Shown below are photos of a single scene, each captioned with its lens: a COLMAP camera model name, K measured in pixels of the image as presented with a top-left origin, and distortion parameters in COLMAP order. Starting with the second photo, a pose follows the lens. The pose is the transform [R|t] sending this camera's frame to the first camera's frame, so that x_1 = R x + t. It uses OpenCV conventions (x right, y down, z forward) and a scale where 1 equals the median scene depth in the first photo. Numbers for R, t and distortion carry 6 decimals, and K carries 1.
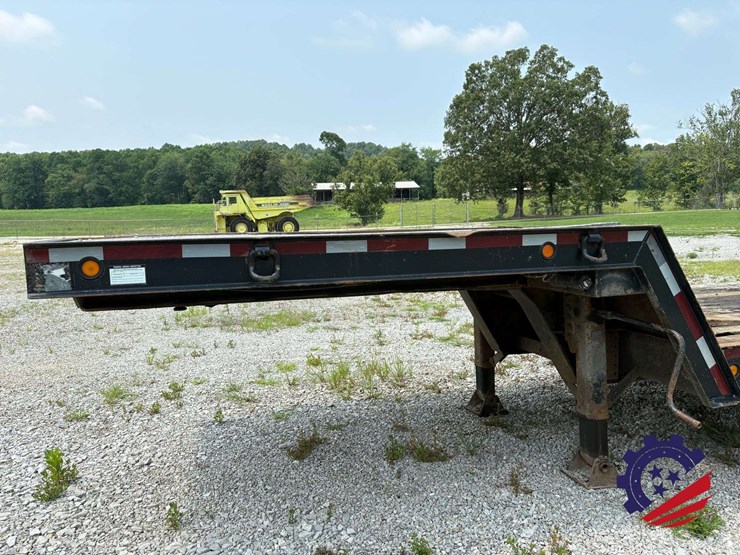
lens RADIAL K [[562.2, 0, 369.5], [0, 562.2, 272.8], [0, 0, 1]] dist [0.047747, -0.062864]
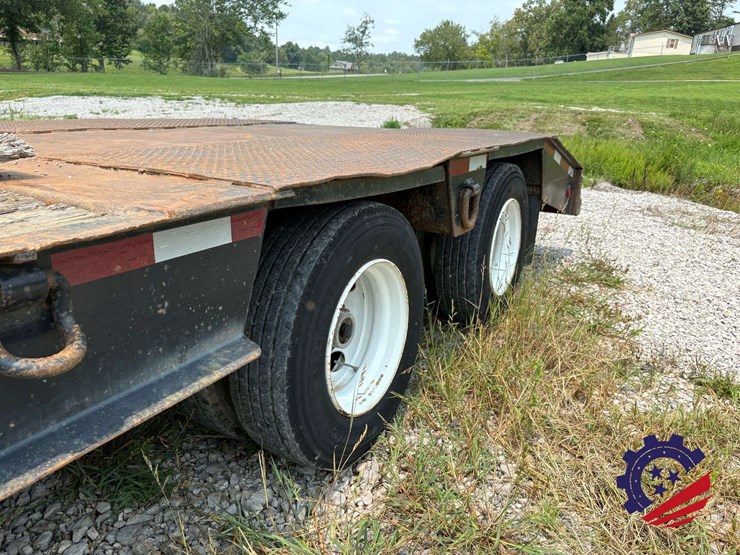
lens RADIAL K [[562.2, 0, 375.3], [0, 562.2, 273.2], [0, 0, 1]] dist [0.047747, -0.062864]
pose [[0.714155, -0.161537, 0.681094, 0.099706], [0.005336, 0.974236, 0.225467, 0.000641], [-0.699967, -0.157384, 0.696618, 0.053461]]
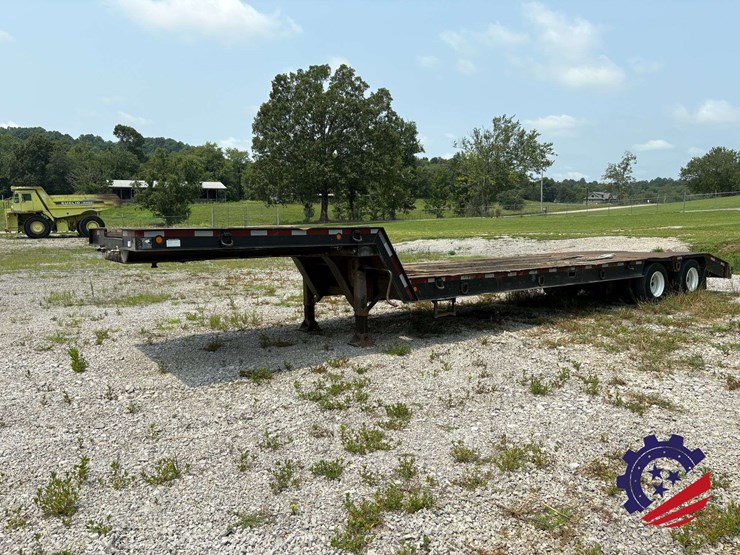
lens RADIAL K [[562.2, 0, 365.7], [0, 562.2, 283.2], [0, 0, 1]] dist [0.047747, -0.062864]
pose [[0.945390, -0.018314, 0.325428, -0.015138], [0.013877, 0.999776, 0.015950, 0.005197], [-0.325647, -0.010563, 0.945432, -0.054955]]
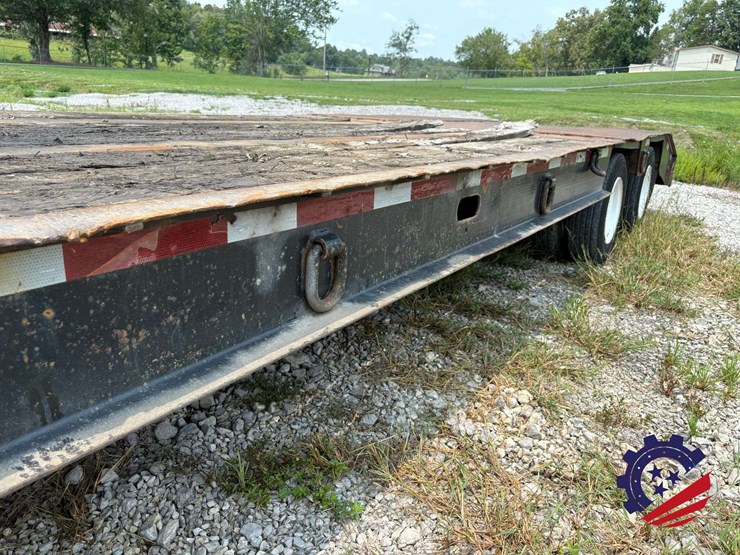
lens RADIAL K [[562.2, 0, 372.0], [0, 562.2, 276.6], [0, 0, 1]] dist [0.047747, -0.062864]
pose [[0.752820, -0.125394, 0.646172, 0.056170], [-0.031675, 0.973648, 0.225846, 0.003239], [-0.657464, -0.190489, 0.729010, 0.042191]]
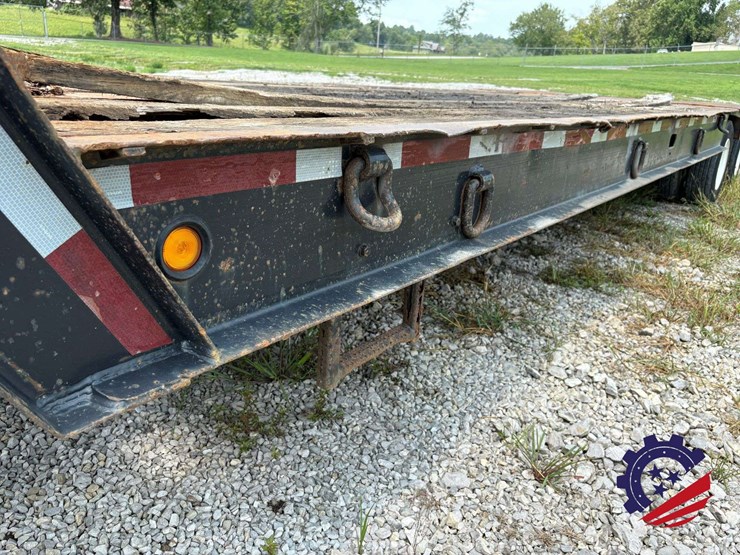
lens RADIAL K [[562.2, 0, 370.7], [0, 562.2, 279.8], [0, 0, 1]] dist [0.047747, -0.062864]
pose [[0.800380, -0.126310, 0.586036, 0.026423], [-0.044171, 0.962470, 0.267770, 0.005732], [-0.597864, -0.240204, 0.764762, 0.035092]]
